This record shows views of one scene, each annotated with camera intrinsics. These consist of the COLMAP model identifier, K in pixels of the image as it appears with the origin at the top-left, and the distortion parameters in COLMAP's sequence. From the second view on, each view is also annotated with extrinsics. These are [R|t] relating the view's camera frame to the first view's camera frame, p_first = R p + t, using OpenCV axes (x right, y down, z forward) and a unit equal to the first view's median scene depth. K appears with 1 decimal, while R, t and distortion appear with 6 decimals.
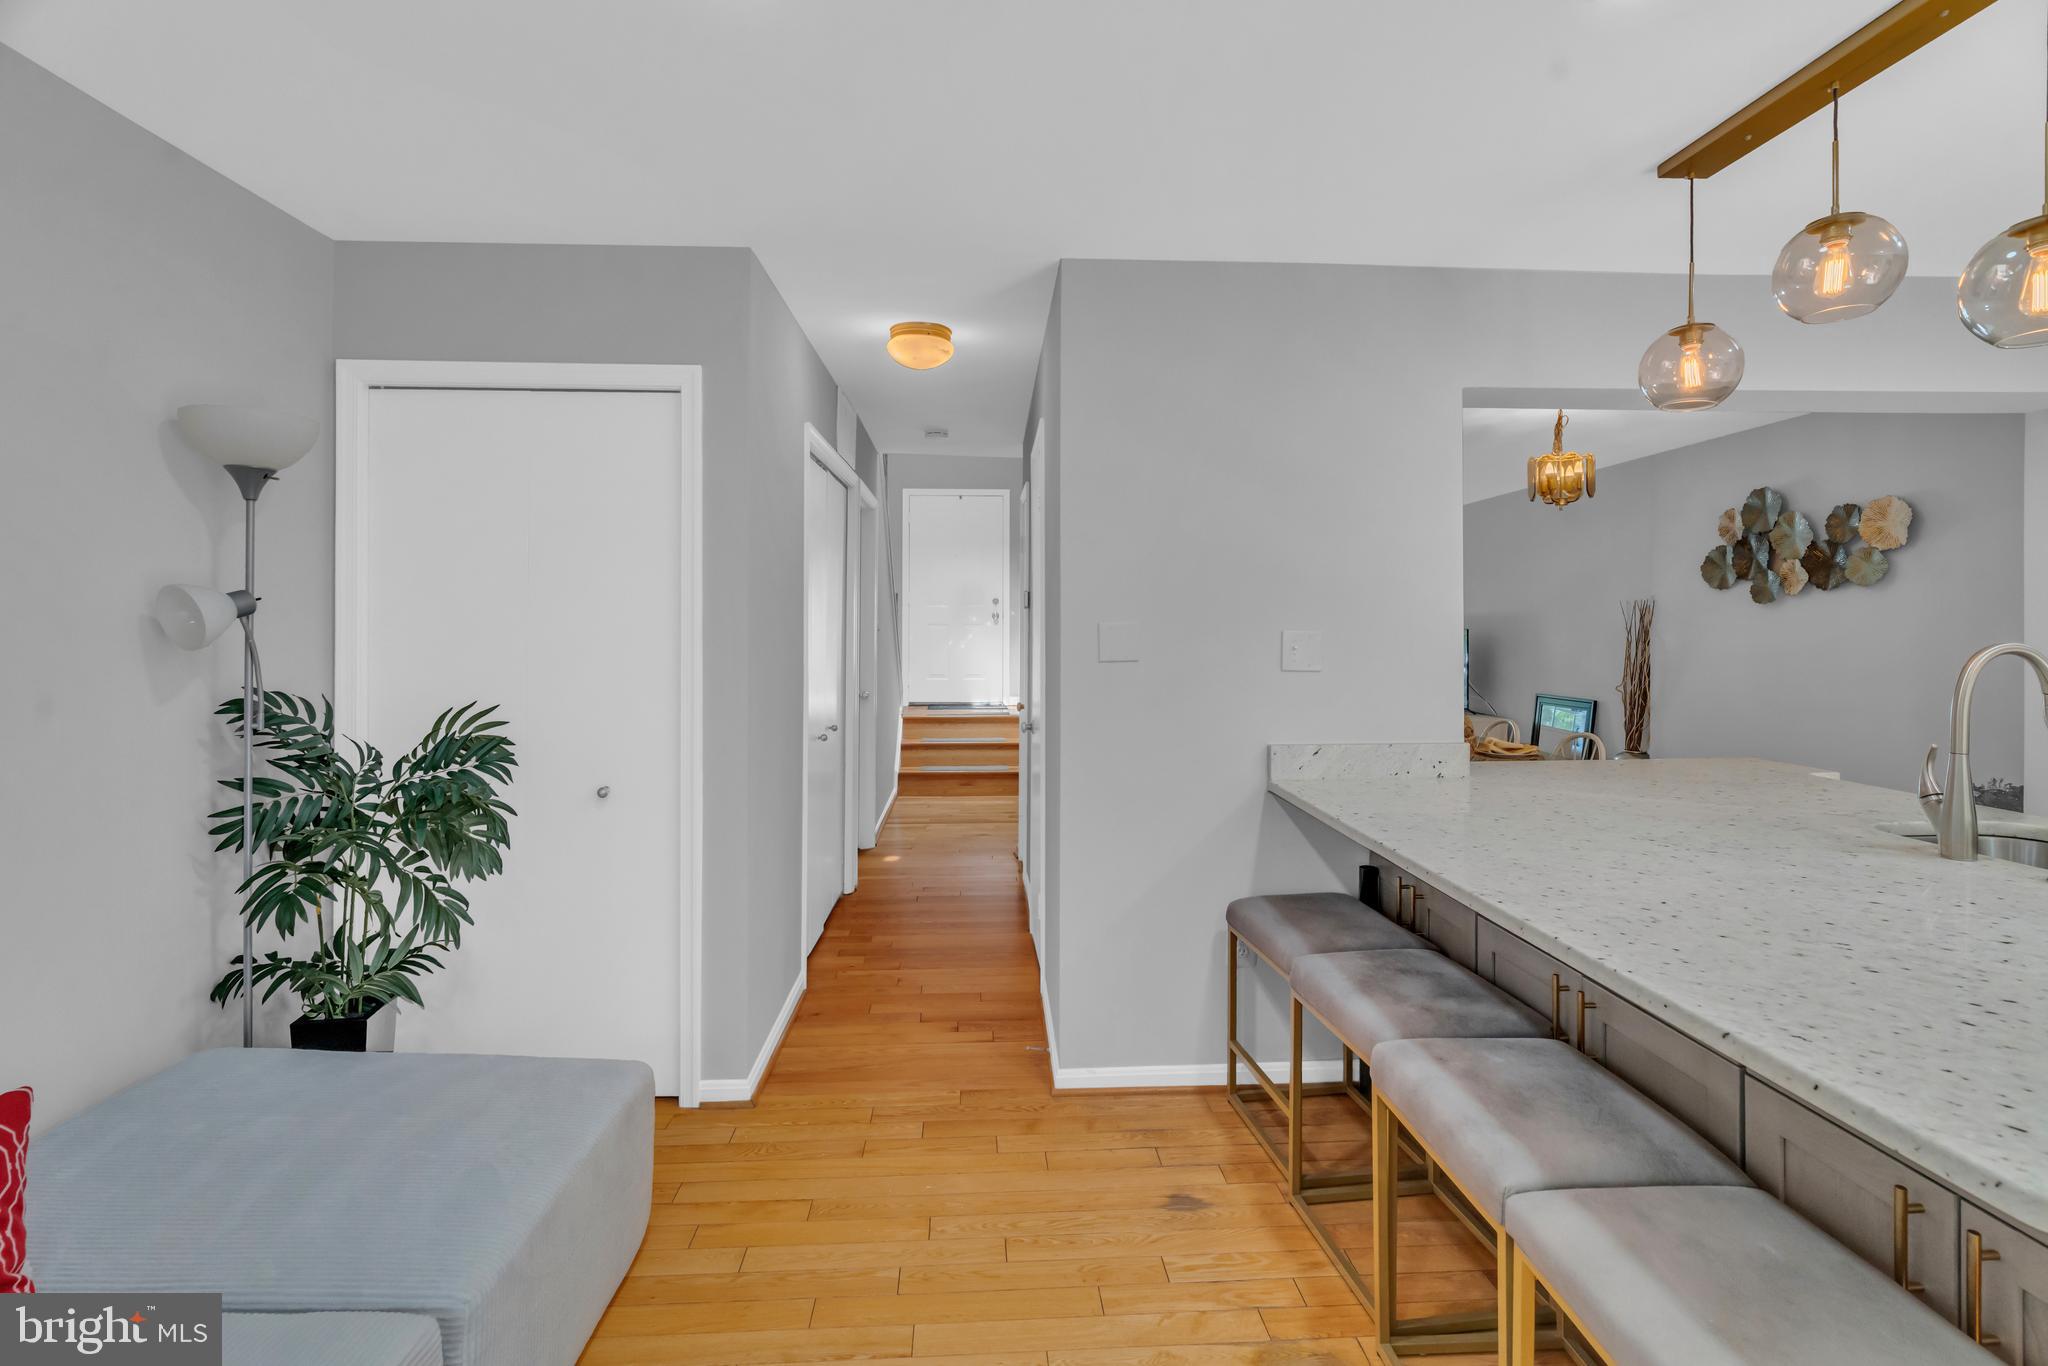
lens RADIAL K [[949.3, 0, 1026.8], [0, 949.3, 625.6], [0, 0, 1]] dist [-0.008680, 0.004684]
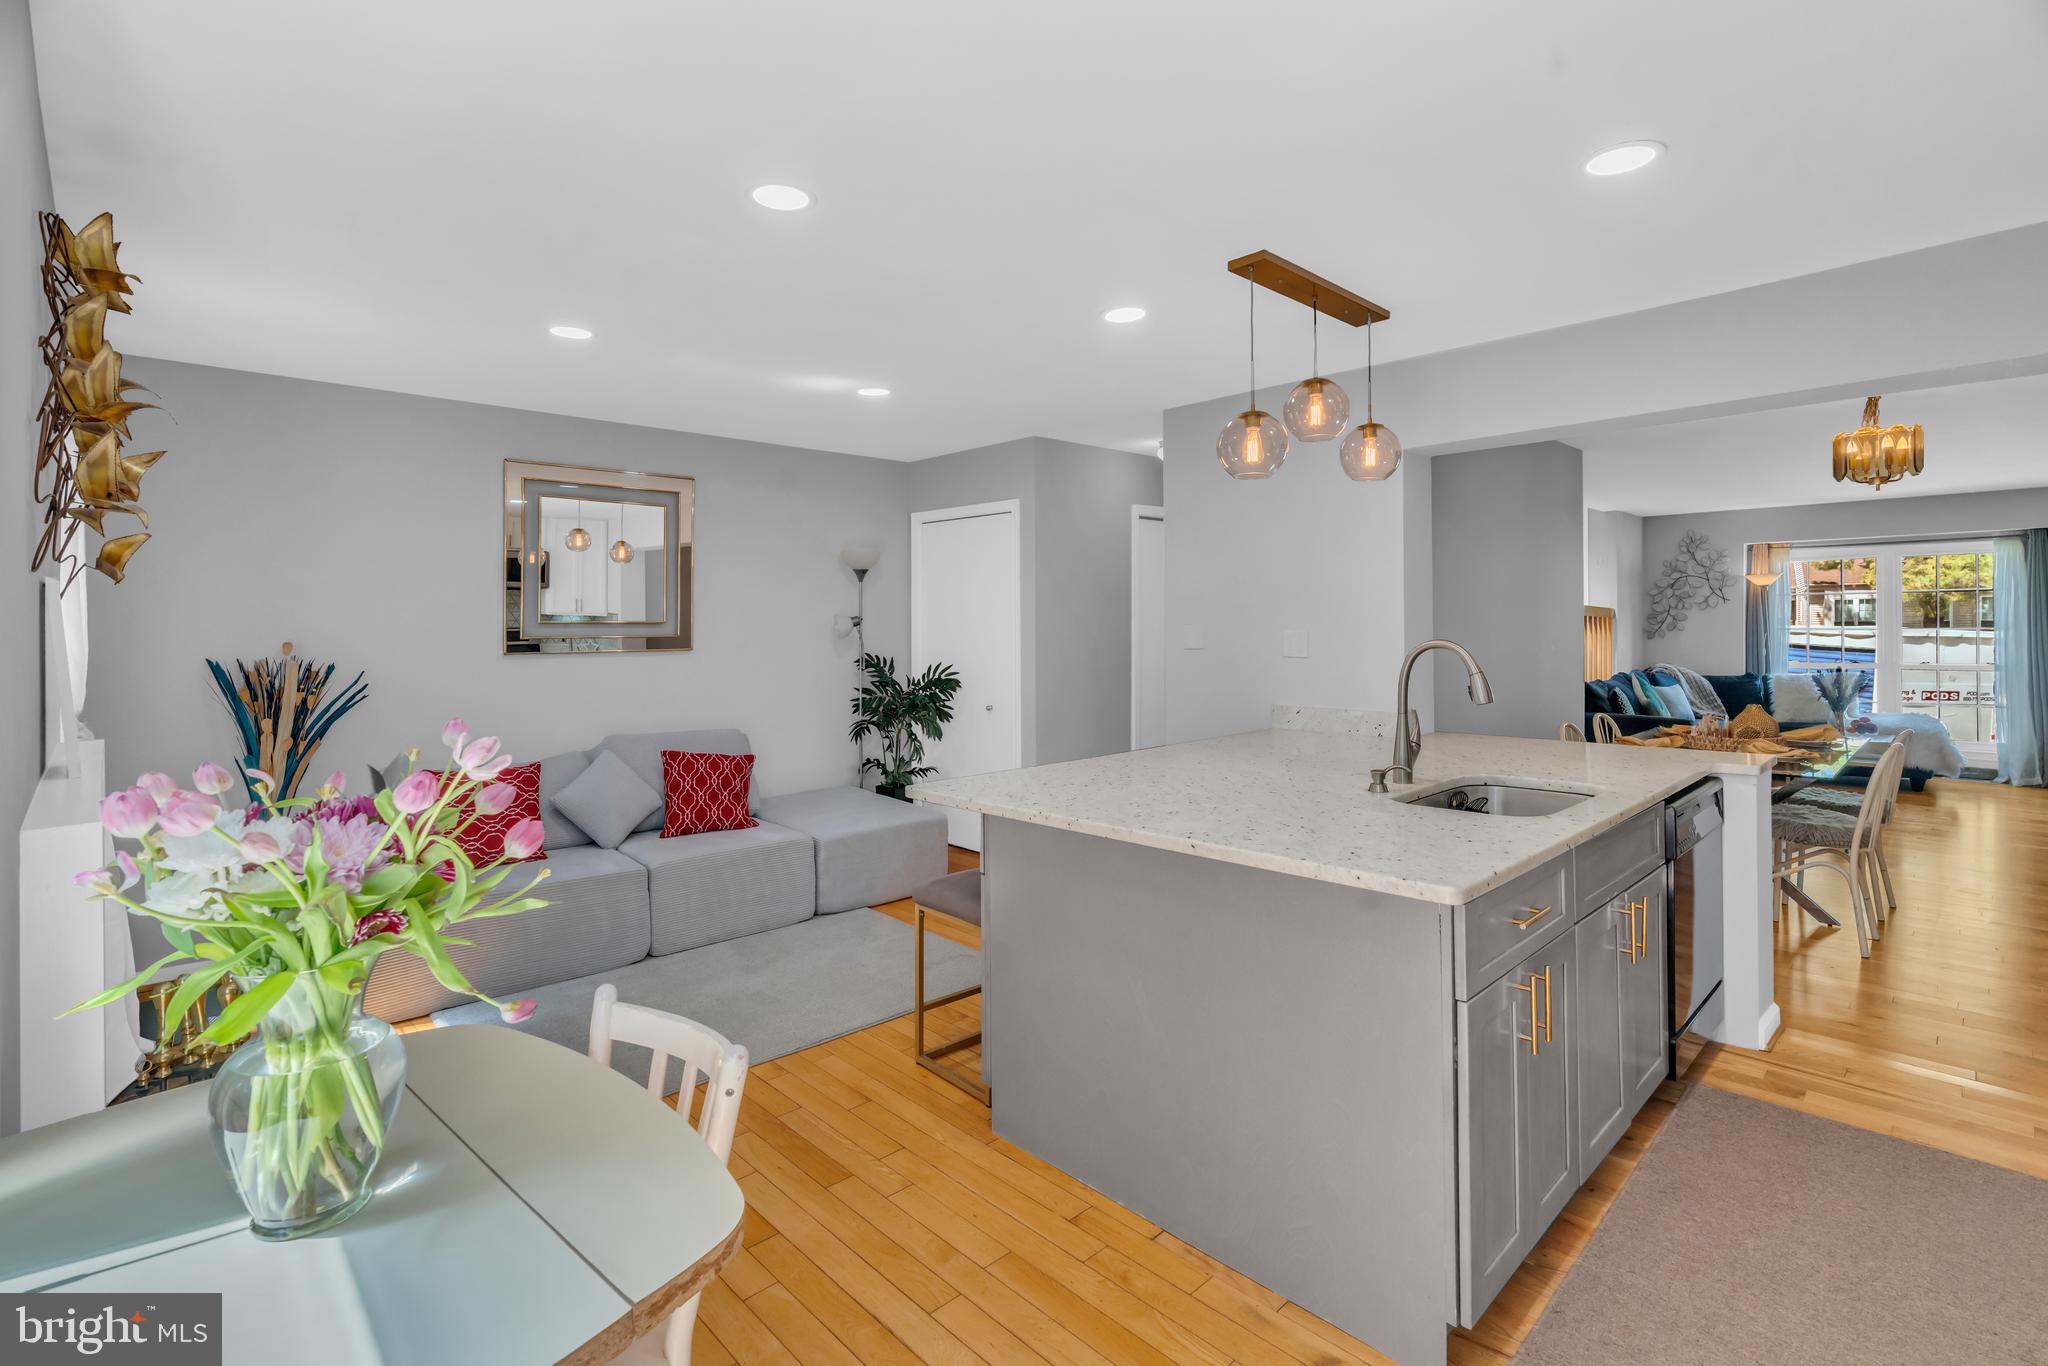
lens RADIAL K [[949.3, 0, 1026.8], [0, 949.3, 625.6], [0, 0, 1]] dist [-0.008680, 0.004684]
pose [[0.651662, -0.004324, -0.758497, 1.266551], [0.010083, 0.999945, 0.002963, -0.011397], [0.758443, -0.009579, 0.651669, -0.313494]]
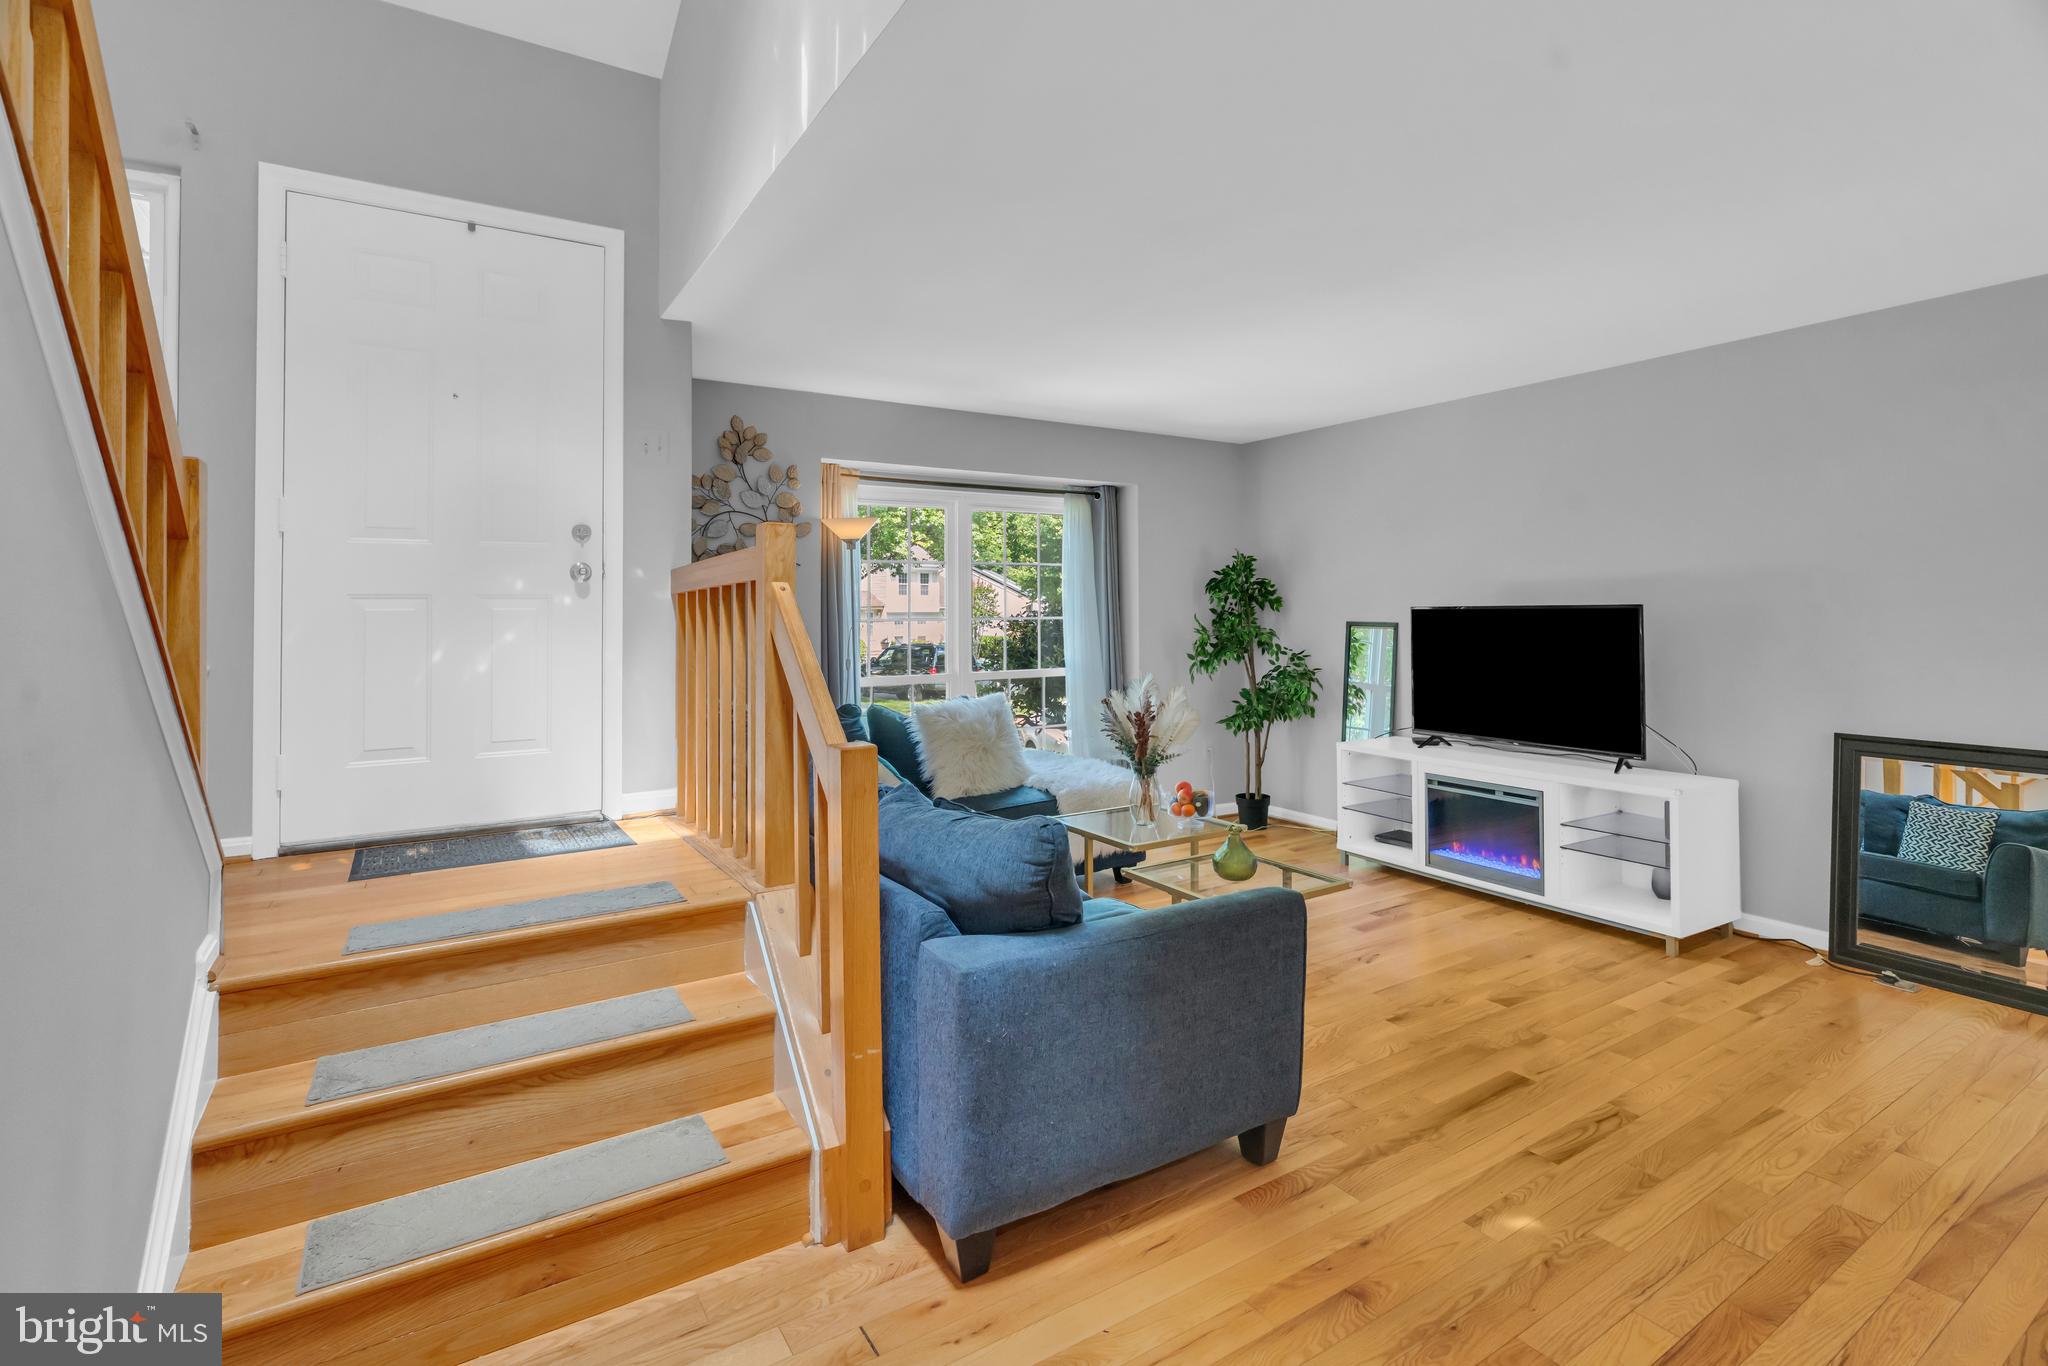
lens RADIAL K [[960.9, 0, 1027.8], [0, 960.9, 591.2], [0, 0, 1]] dist [-0.010046, 0.001570]
pose [[0.875562, 0.004048, 0.483089, -0.218578], [0.003936, 0.999872, -0.015513, 0.011169], [-0.483090, 0.015484, 0.875434, 2.185062]]
